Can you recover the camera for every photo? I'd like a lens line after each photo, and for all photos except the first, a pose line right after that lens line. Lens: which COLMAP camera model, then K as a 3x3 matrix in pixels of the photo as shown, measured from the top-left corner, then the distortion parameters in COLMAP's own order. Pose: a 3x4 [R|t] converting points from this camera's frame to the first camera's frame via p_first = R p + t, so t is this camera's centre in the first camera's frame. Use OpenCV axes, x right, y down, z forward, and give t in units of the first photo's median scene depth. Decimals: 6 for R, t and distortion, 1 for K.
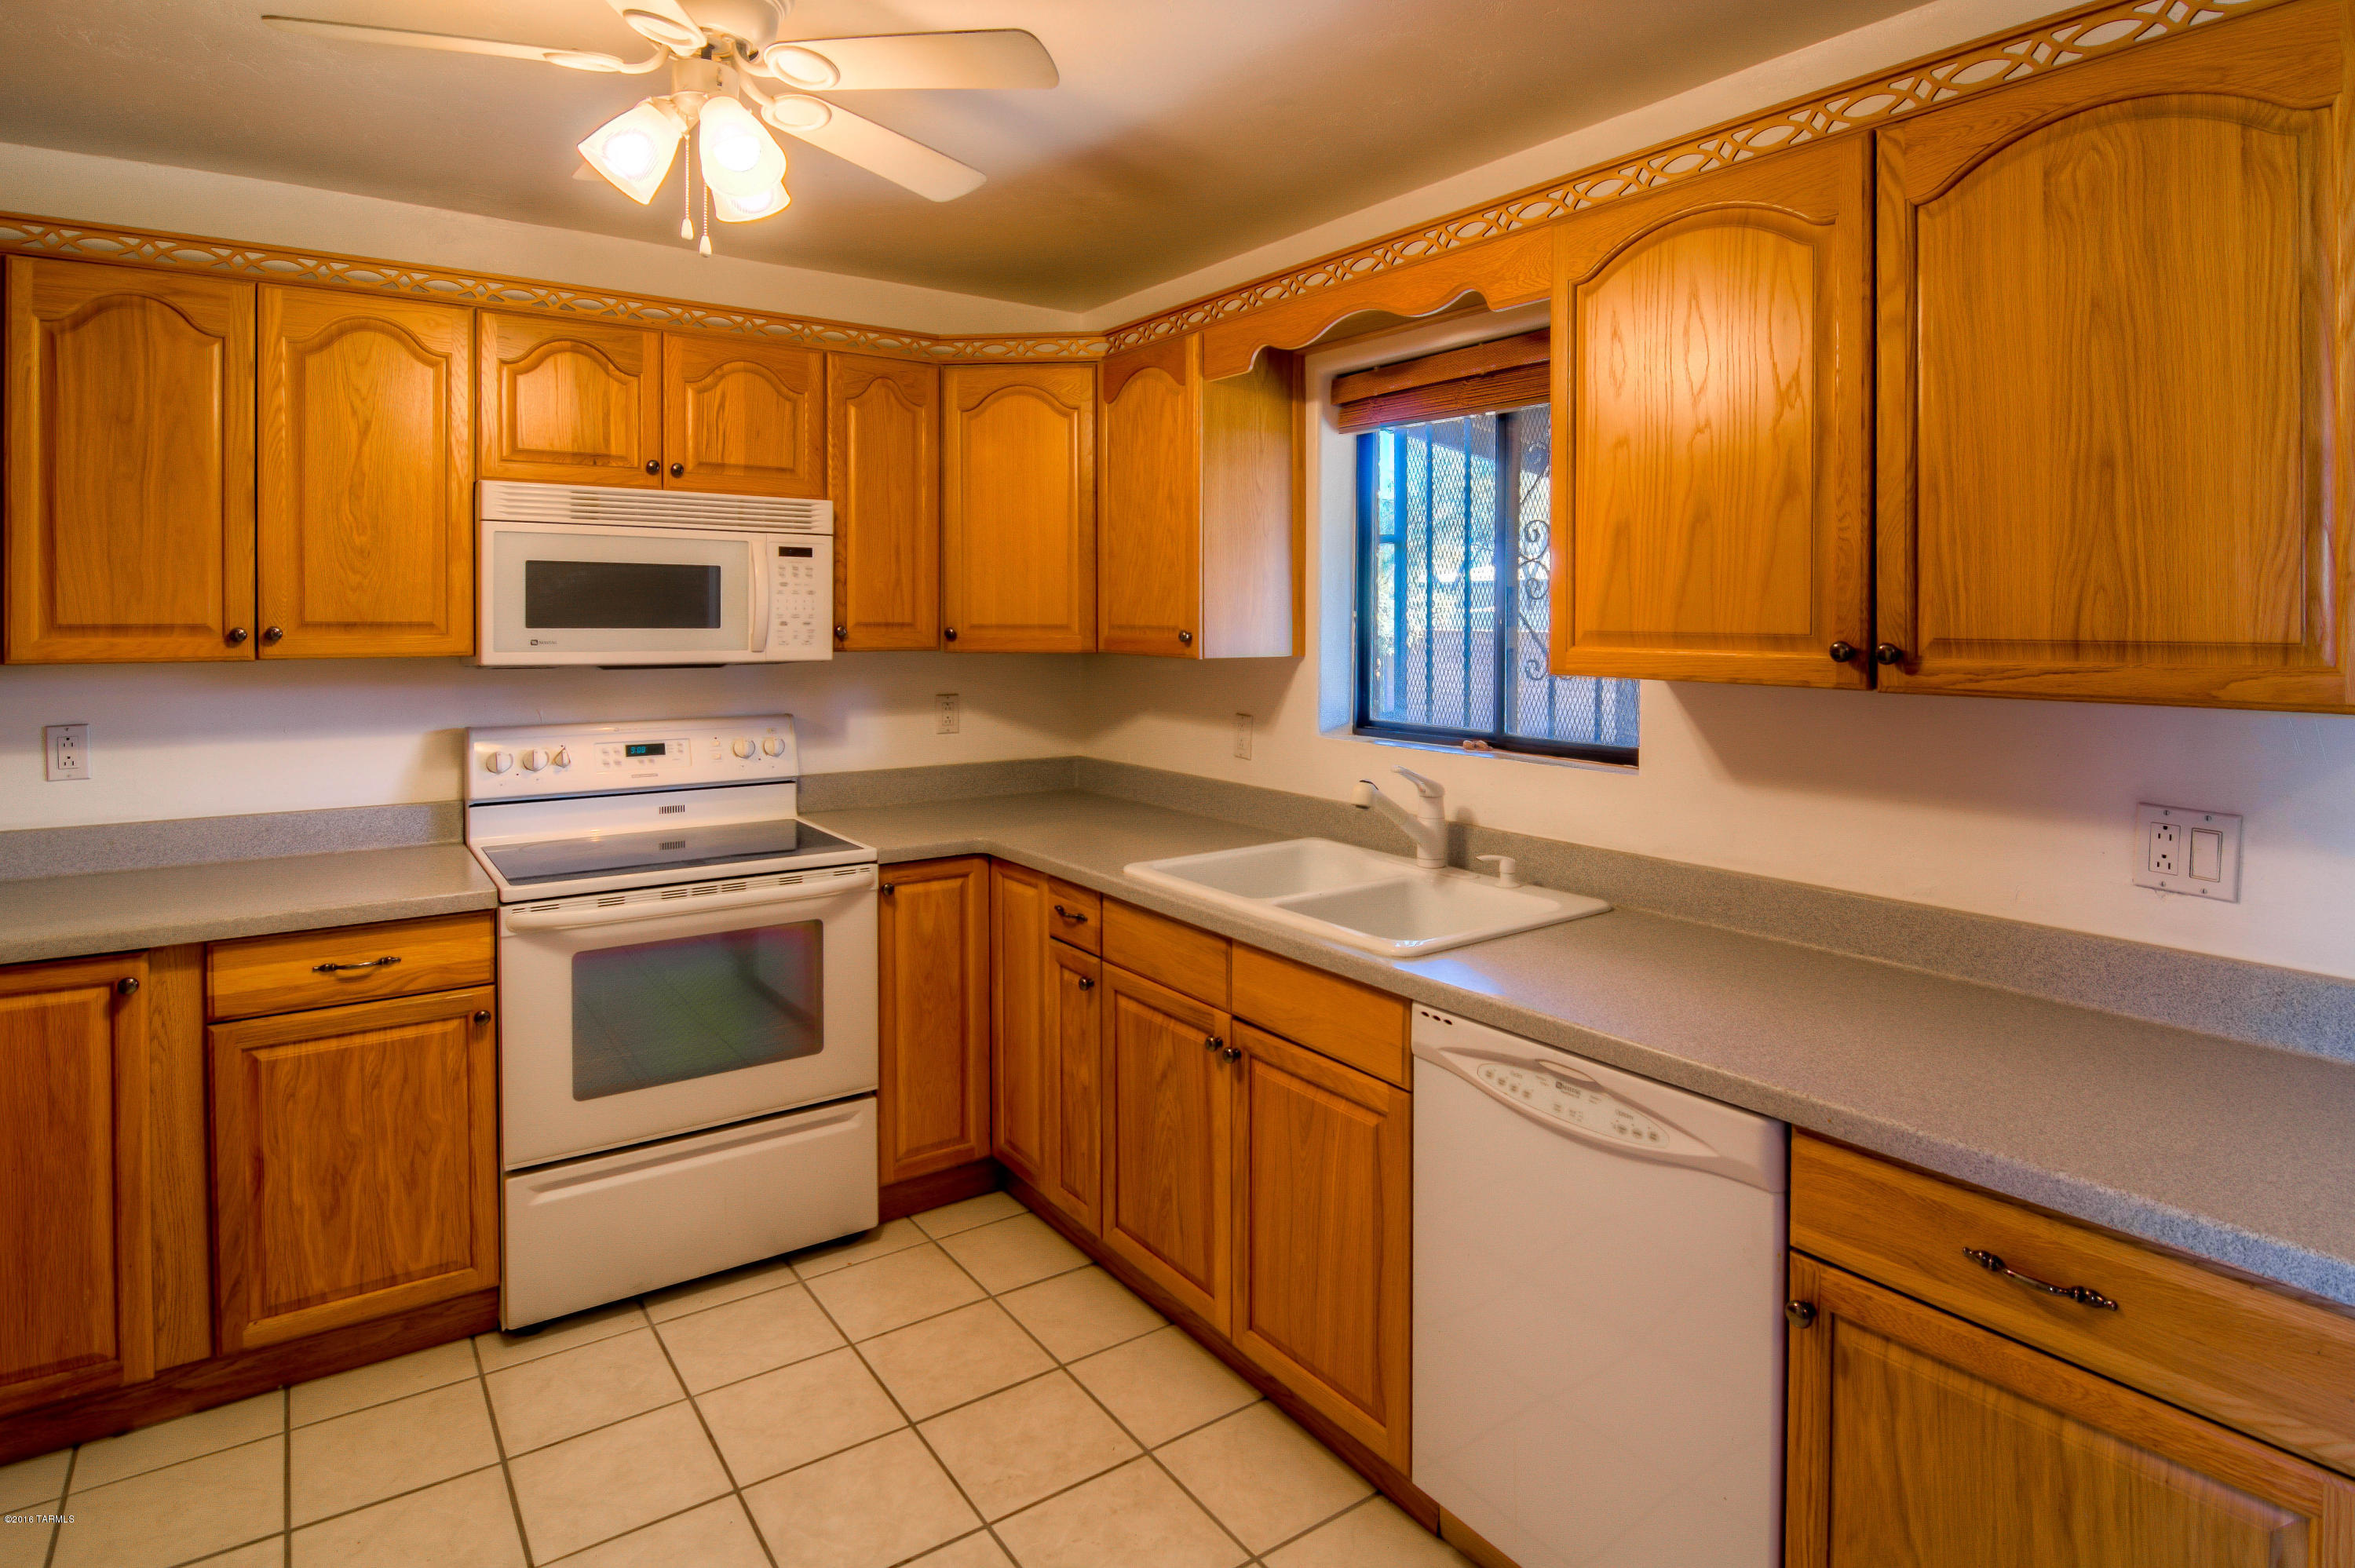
lens RADIAL K [[1256.1, 0, 1139.9], [0, 1256.1, 631.7], [0, 0, 1]] dist [0.002987, -0.015527]
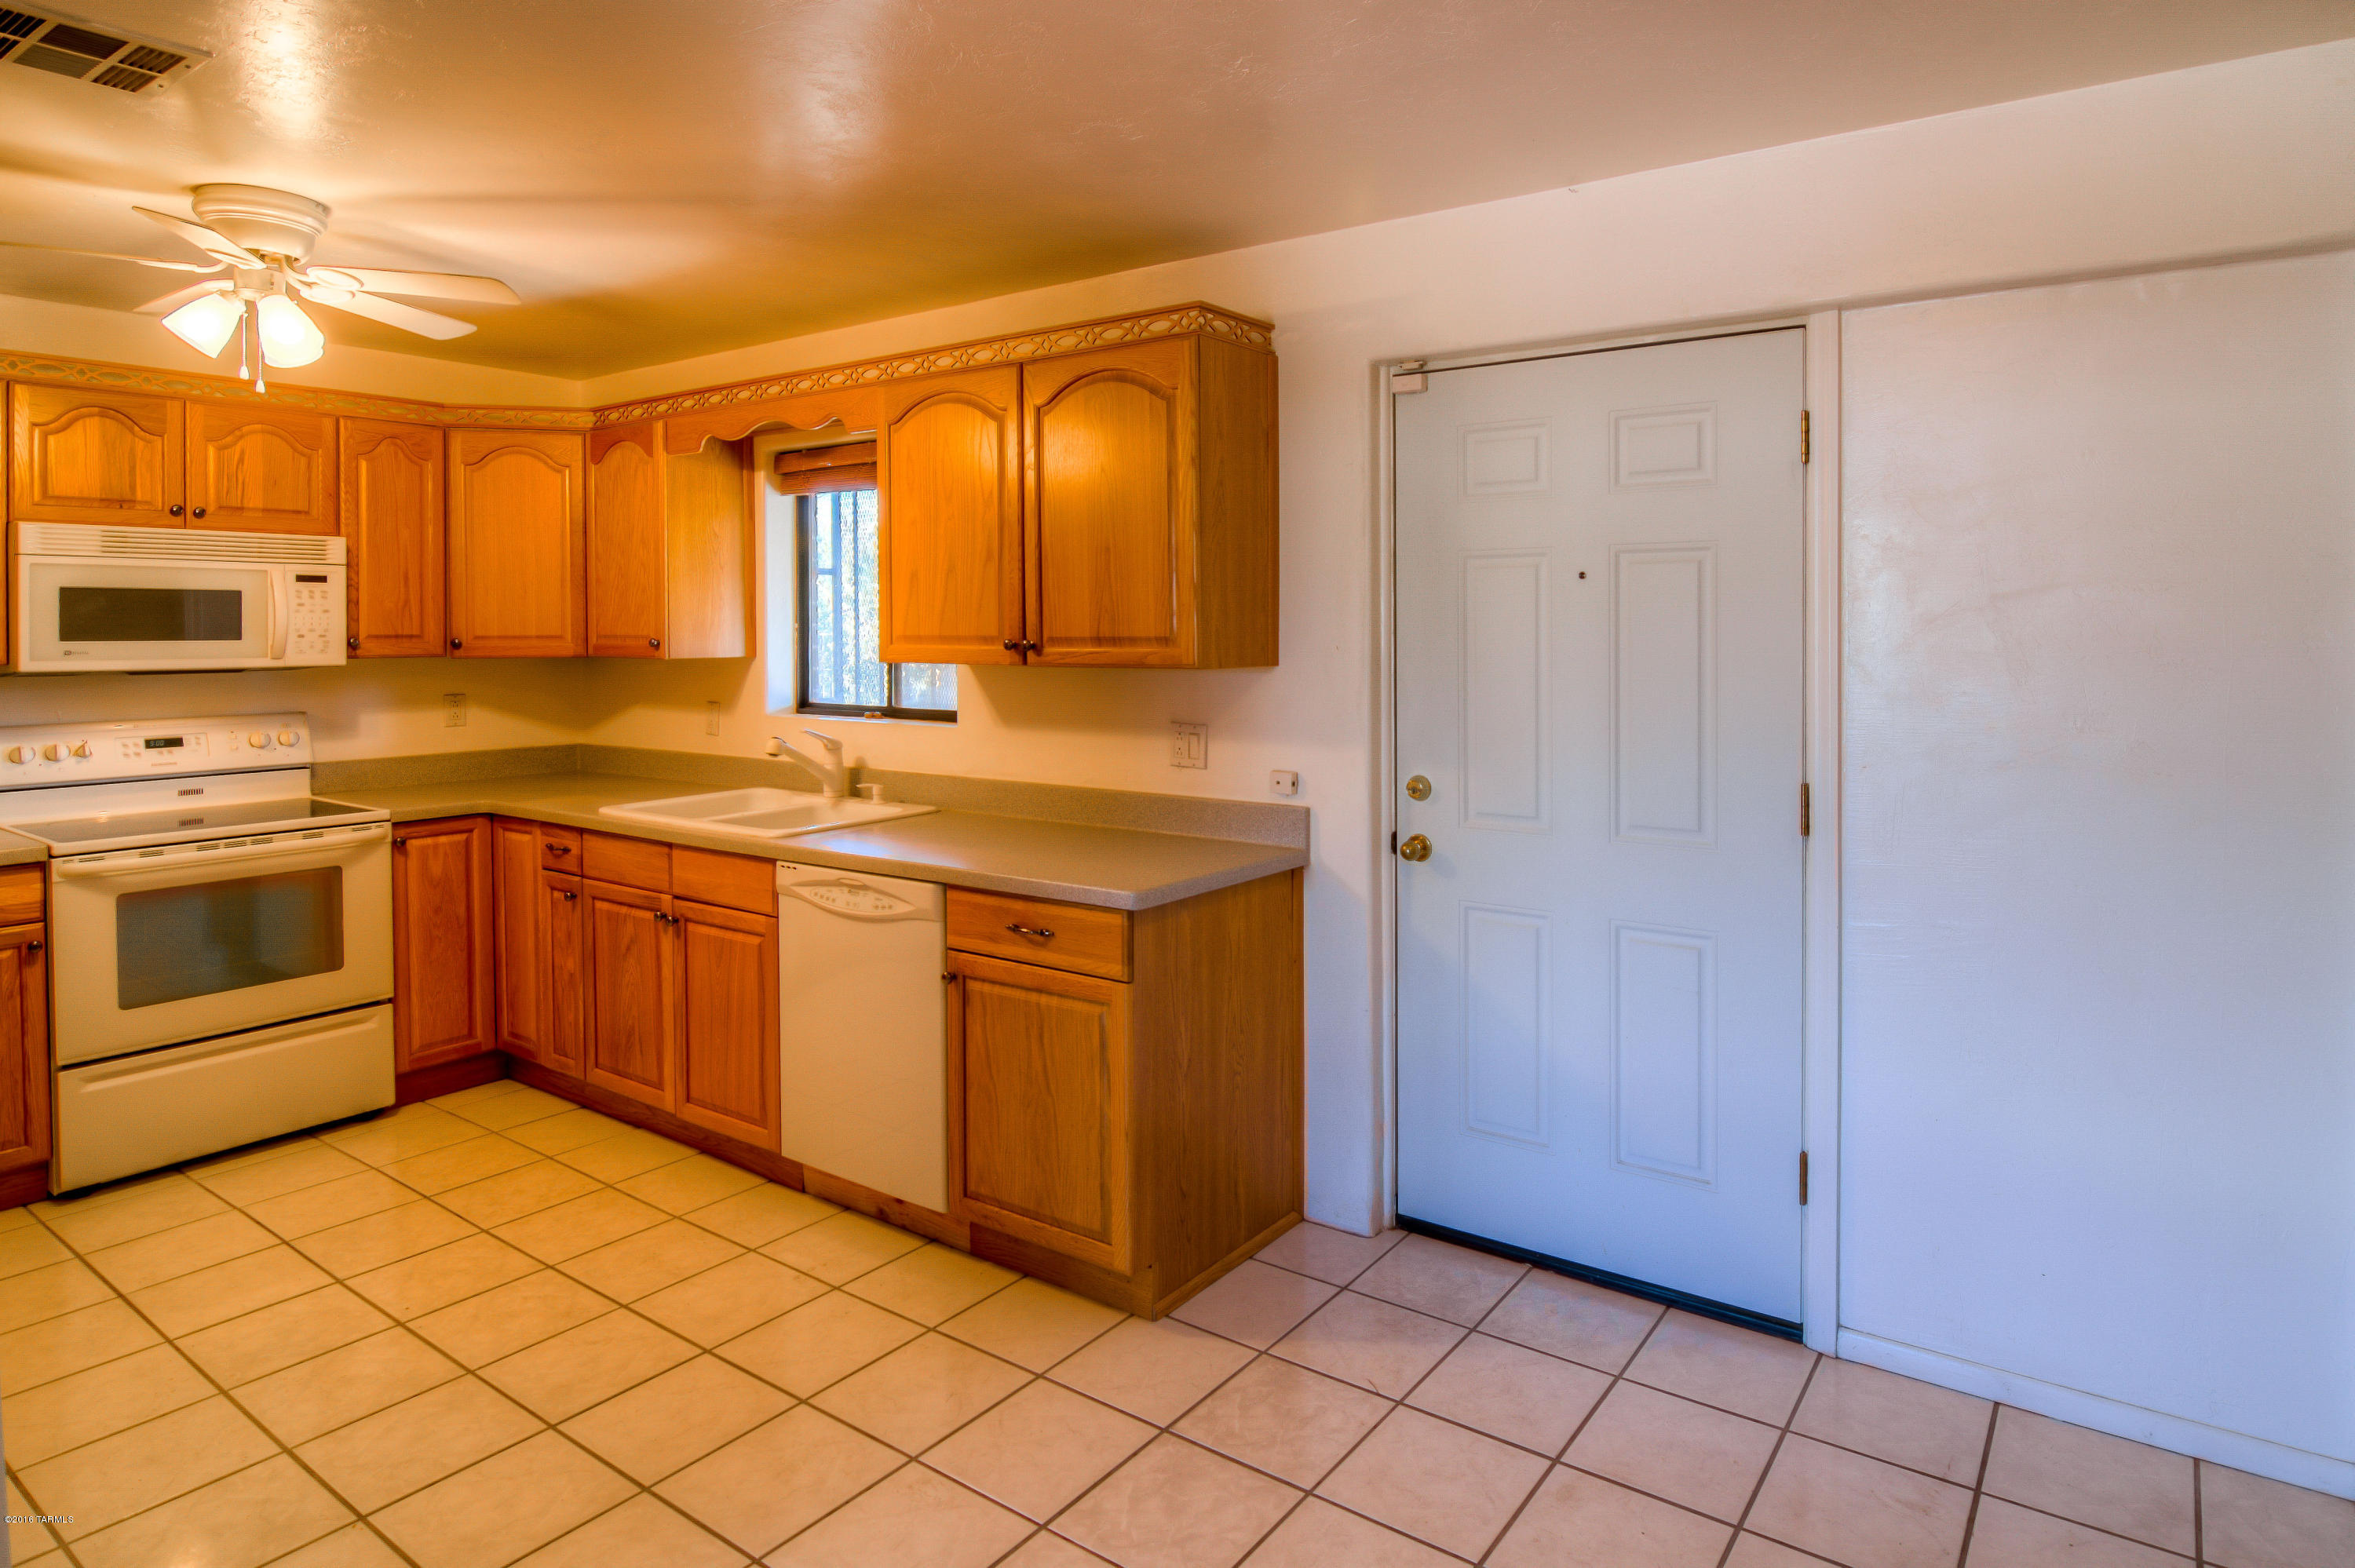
lens RADIAL K [[1169.8, 0, 1181.0], [0, 1169.8, 632.3], [0, 0, 1]] dist [-0.015395, -0.001310]
pose [[0.920461, -0.008375, 0.390745, 0.076236], [0.011469, 0.999919, -0.005585, 0.006595], [-0.390666, 0.009623, 0.920482, -0.430408]]
